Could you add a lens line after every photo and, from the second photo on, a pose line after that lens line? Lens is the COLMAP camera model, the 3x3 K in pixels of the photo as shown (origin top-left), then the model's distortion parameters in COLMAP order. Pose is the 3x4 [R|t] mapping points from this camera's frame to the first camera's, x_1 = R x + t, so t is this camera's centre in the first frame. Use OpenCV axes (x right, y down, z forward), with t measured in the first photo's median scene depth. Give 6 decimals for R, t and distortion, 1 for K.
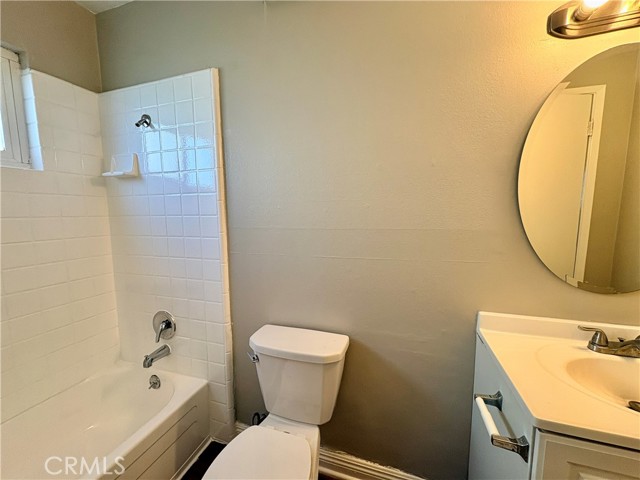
lens RADIAL K [[254.8, 0, 320.0], [0, 254.8, 240.0], [0, 0, 1]] dist [-0.000021, 0.000483]
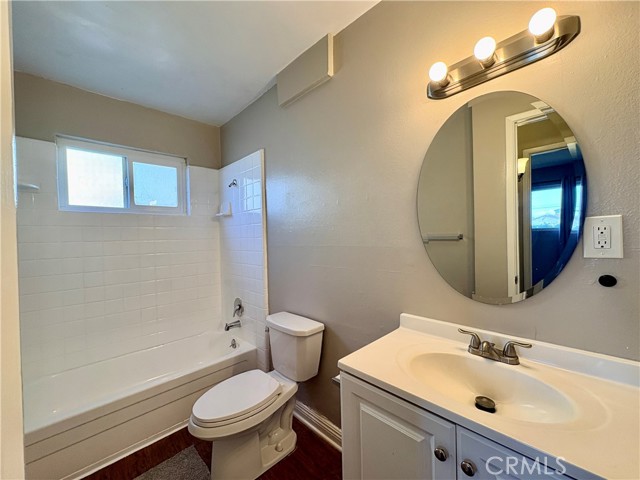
lens RADIAL K [[254.8, 0, 320.0], [0, 254.8, 240.0], [0, 0, 1]] dist [-0.000021, 0.000483]
pose [[0.888706, -0.006359, -0.458434, 0.645530], [-0.031346, 0.996721, -0.074592, 0.024848], [0.457406, 0.080660, 0.885592, -0.234438]]
